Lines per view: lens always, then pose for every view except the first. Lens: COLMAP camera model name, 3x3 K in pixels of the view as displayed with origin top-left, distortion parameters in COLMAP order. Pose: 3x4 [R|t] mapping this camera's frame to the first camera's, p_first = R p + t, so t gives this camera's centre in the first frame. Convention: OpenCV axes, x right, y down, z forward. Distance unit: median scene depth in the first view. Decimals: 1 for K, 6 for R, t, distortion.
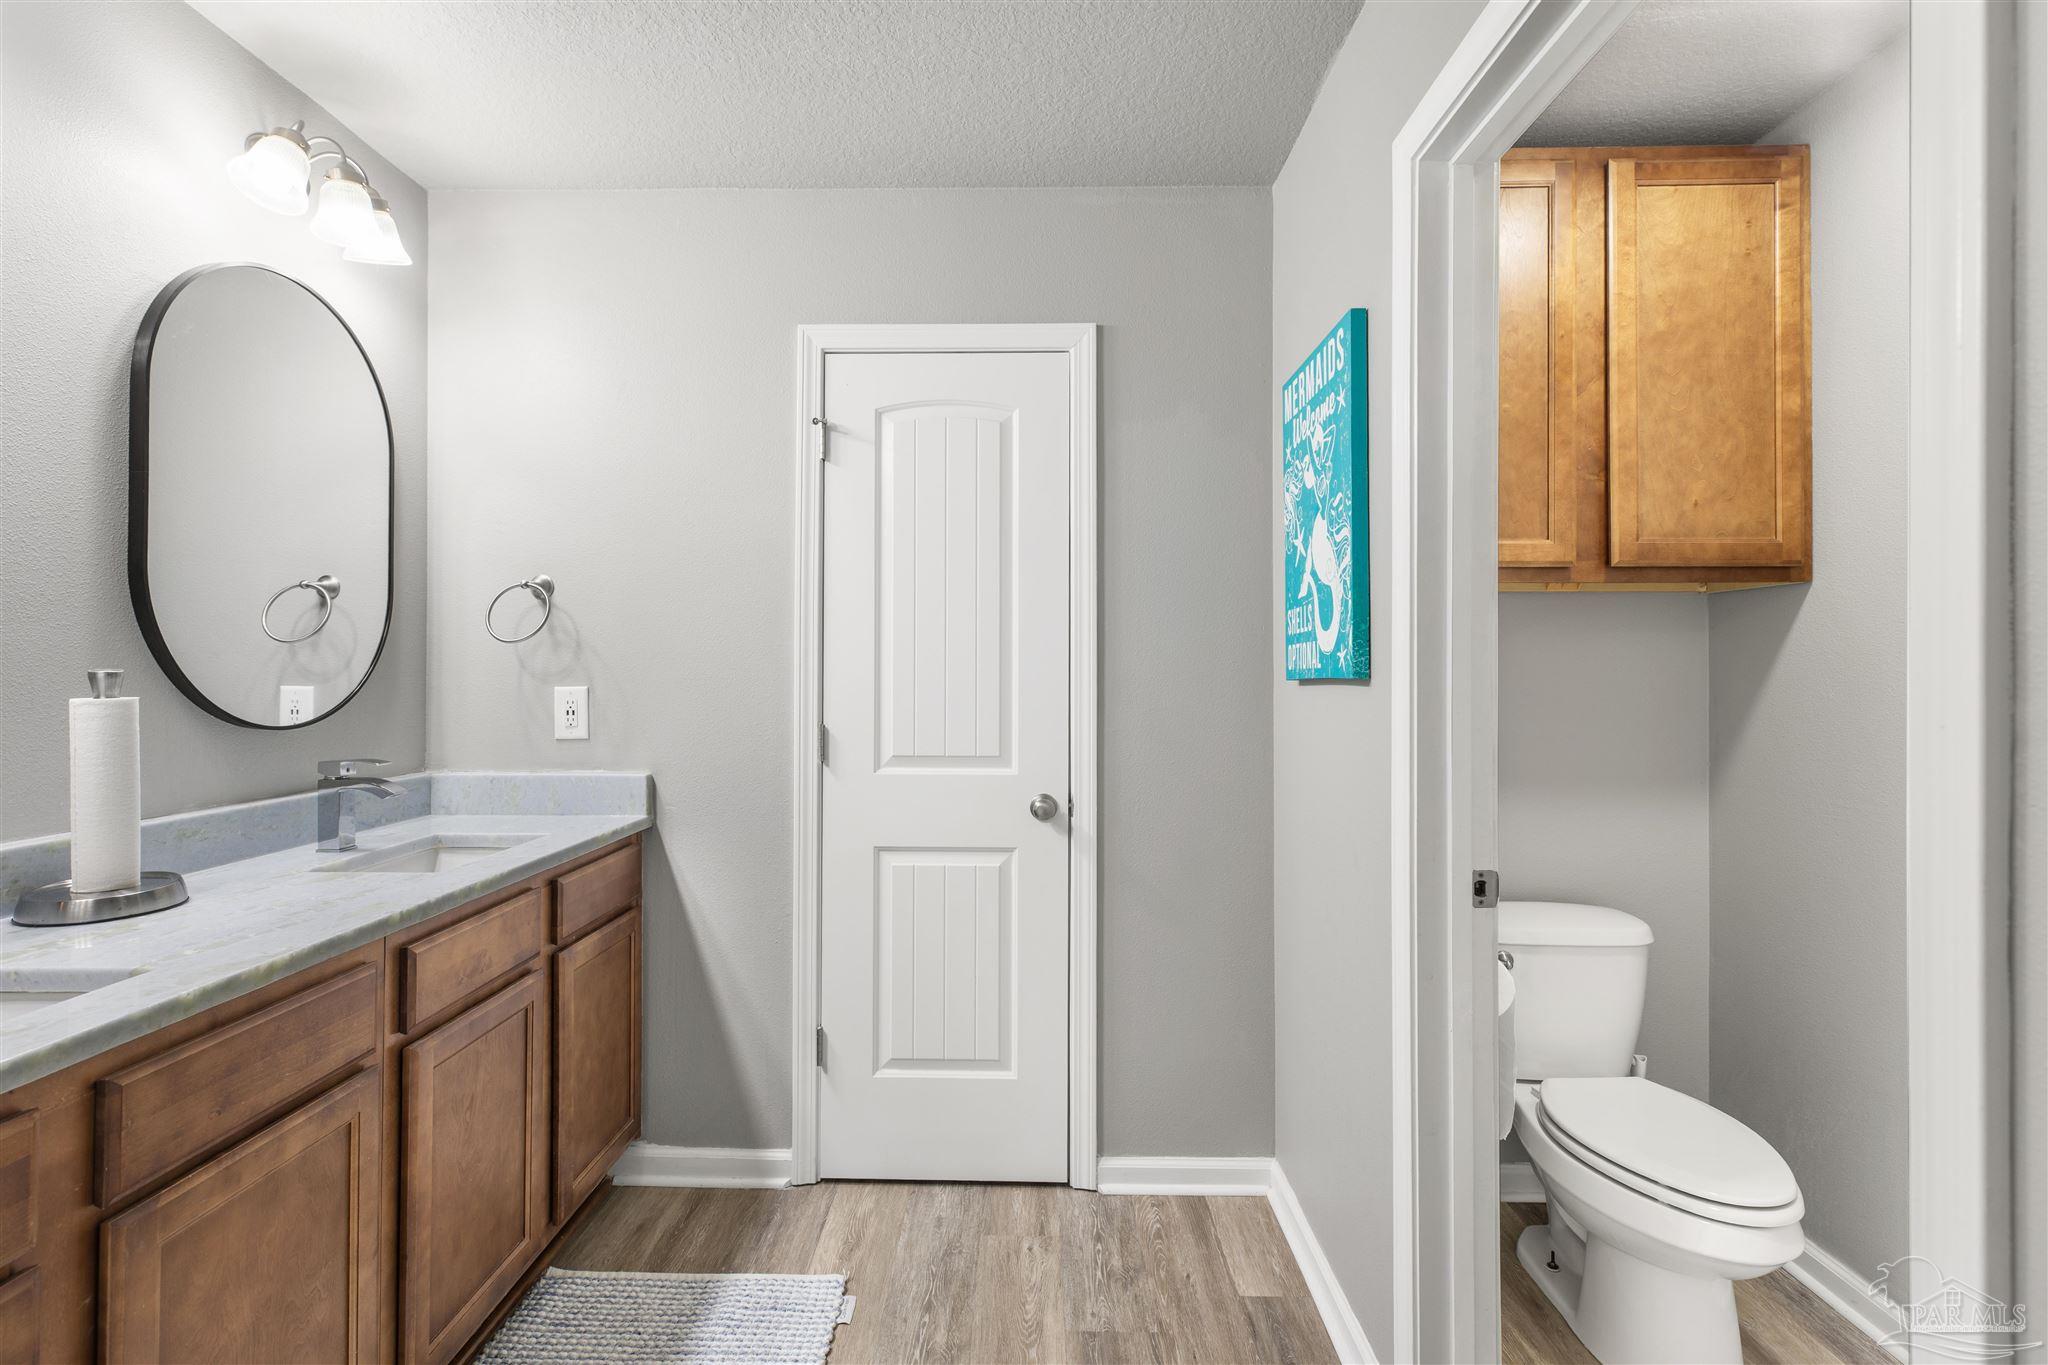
lens RADIAL K [[932.1, 0, 1011.5], [0, 932.1, 661.6], [0, 0, 1]] dist [0.004634, 0.000067]
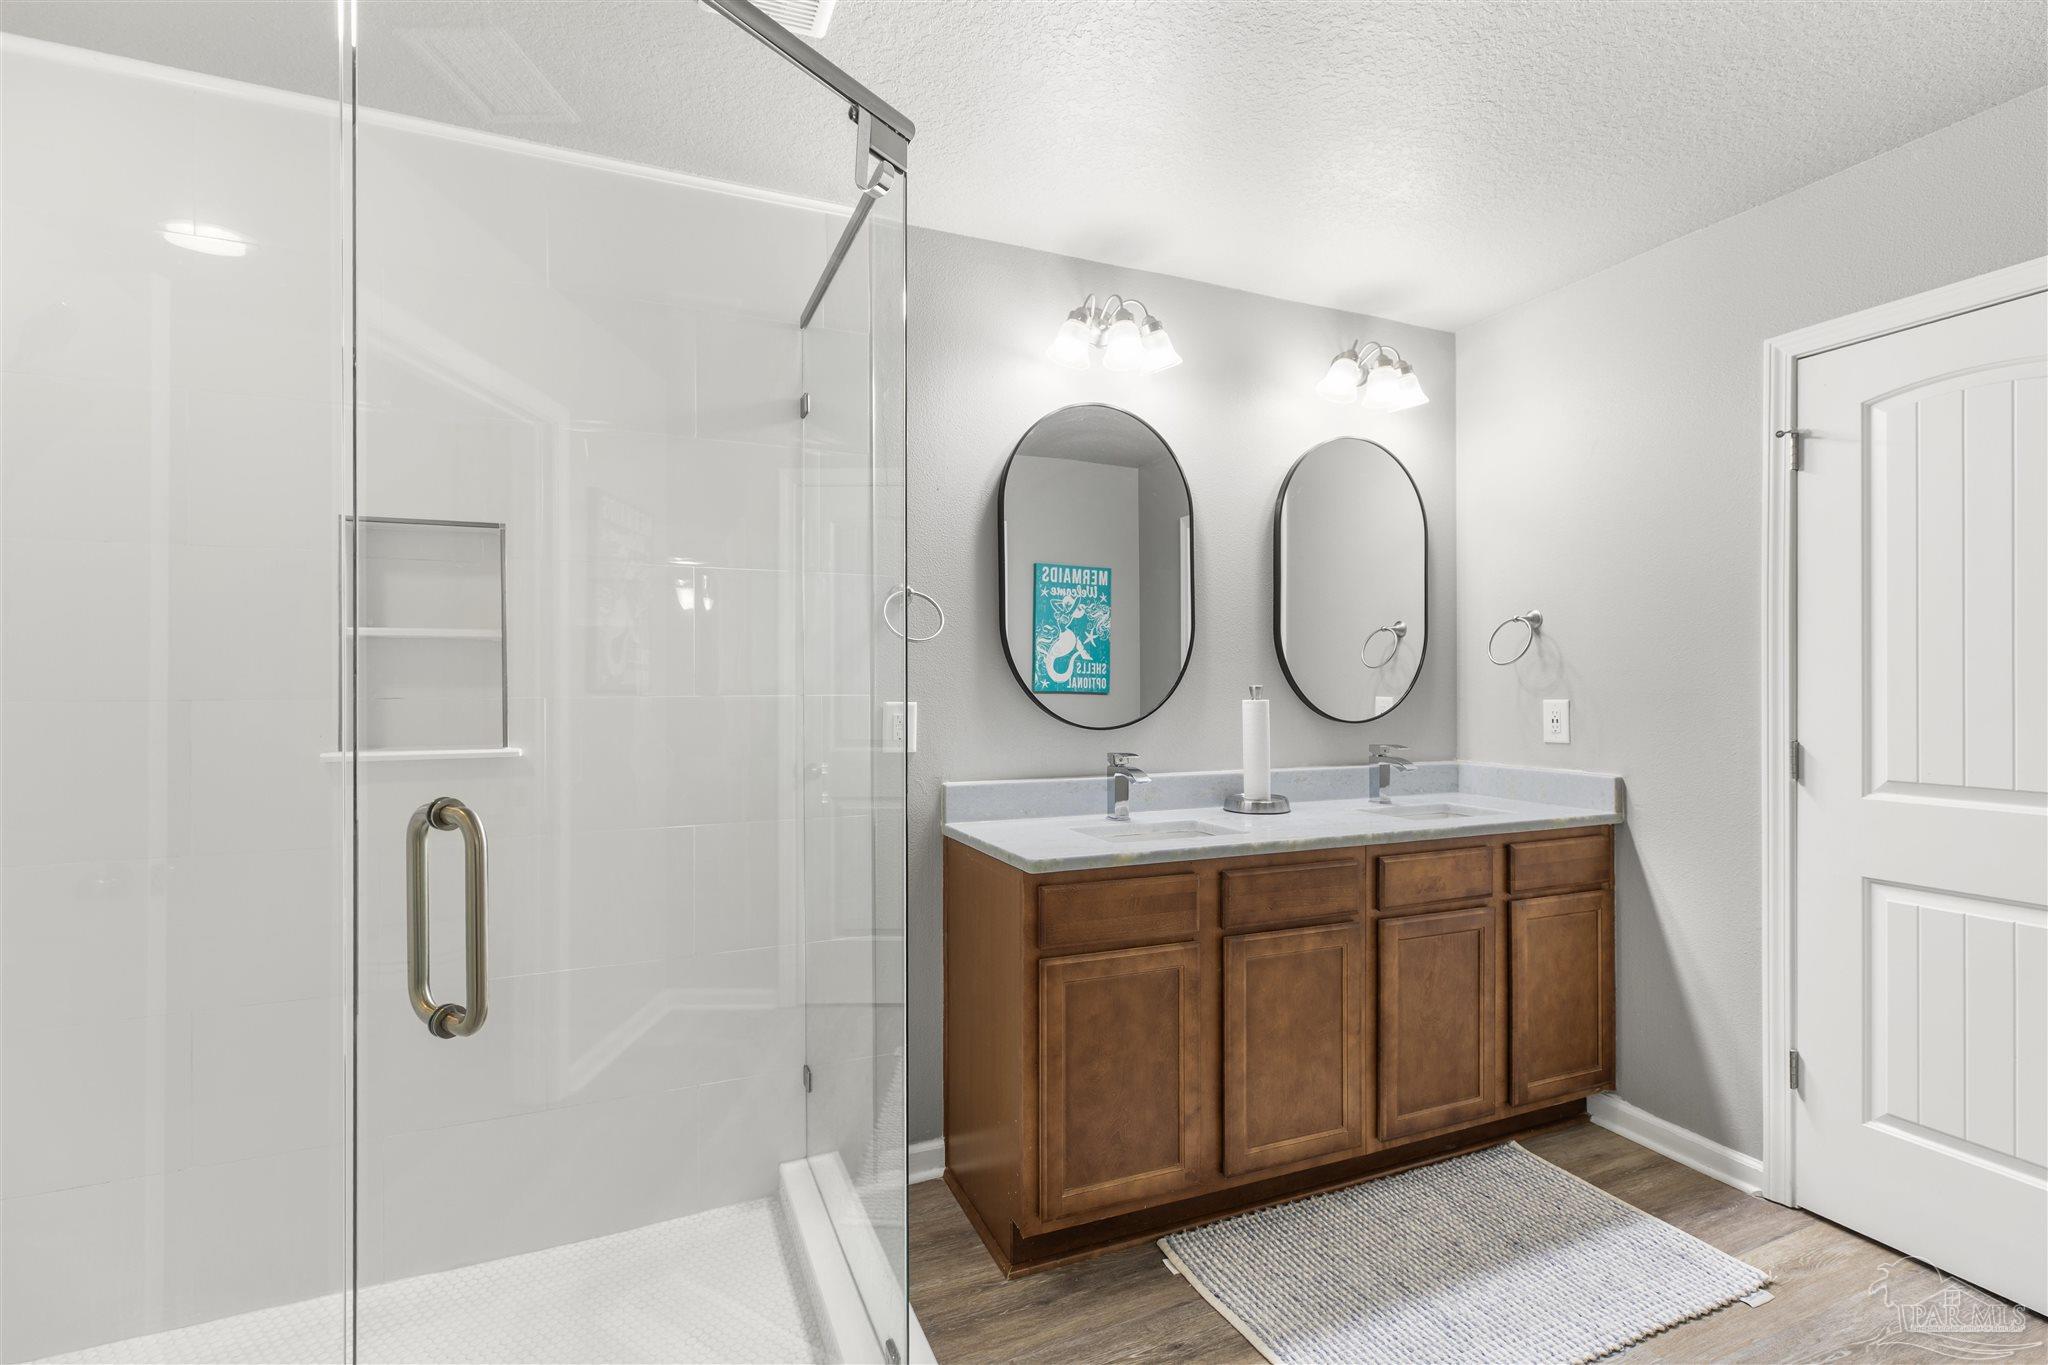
lens RADIAL K [[947.8, 0, 1024.0], [0, 947.8, 682.5], [0, 0, 1]] dist [0.001850, 0.000100]
pose [[0.417151, -0.004140, -0.908828, 0.429816], [0.007357, 0.999972, -0.001178, 0.000989], [0.908808, -0.006195, 0.417169, -0.174474]]
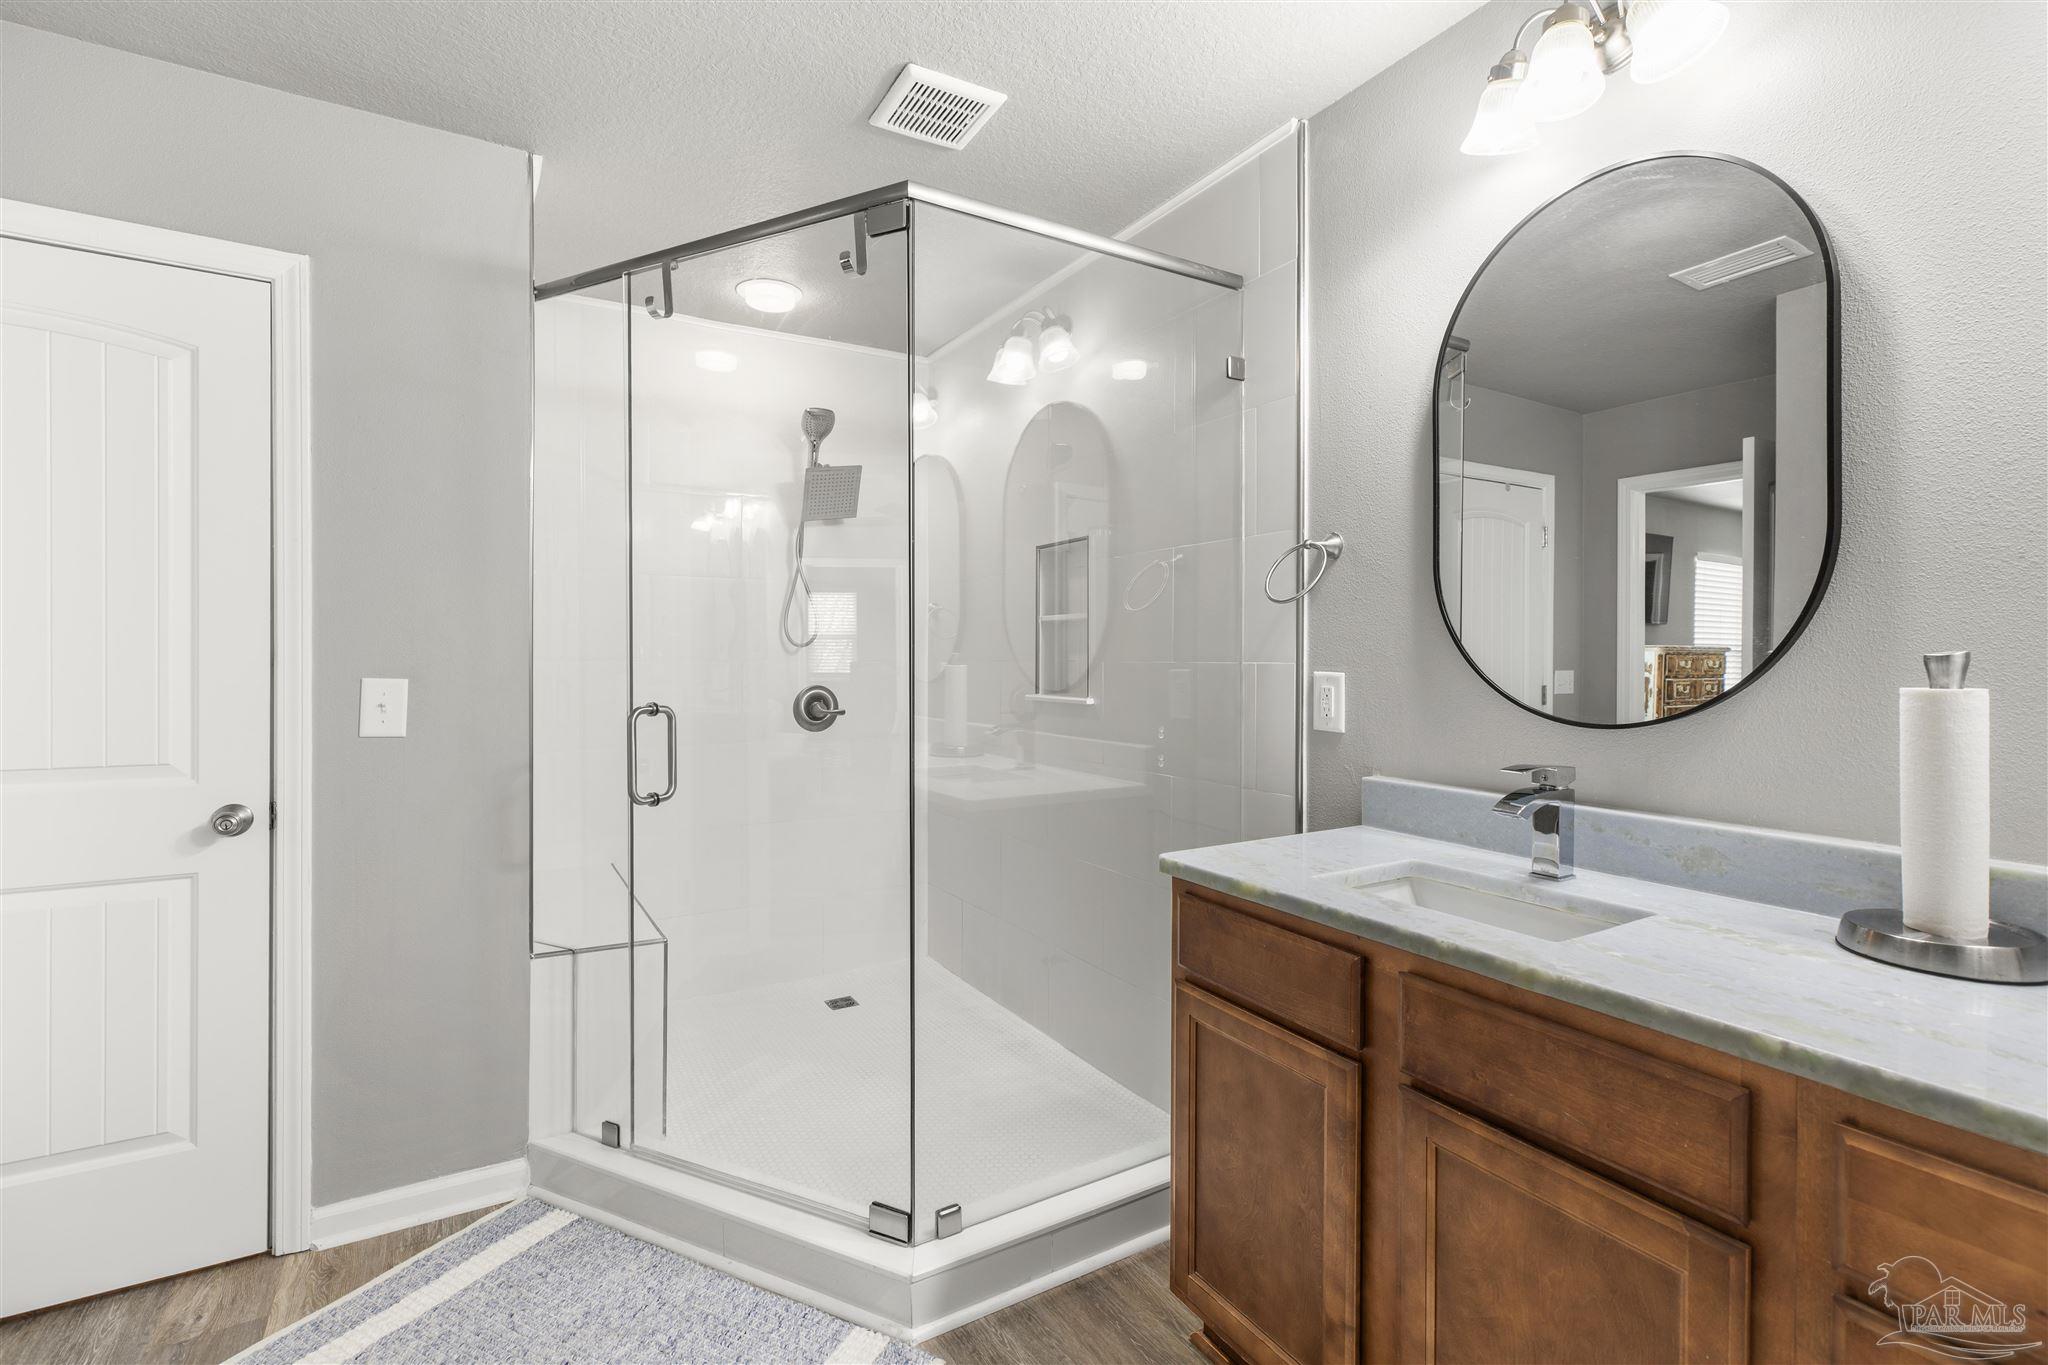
lens RADIAL K [[913.2, 0, 1021.7], [0, 913.2, 675.4], [0, 0, 1]] dist [0.002027, 0.000063]
pose [[-0.847692, 0.011289, -0.530369, 0.060307], [0.005047, 0.999900, 0.013216, 0.014183], [0.530465, 0.008527, -0.847664, 0.888489]]
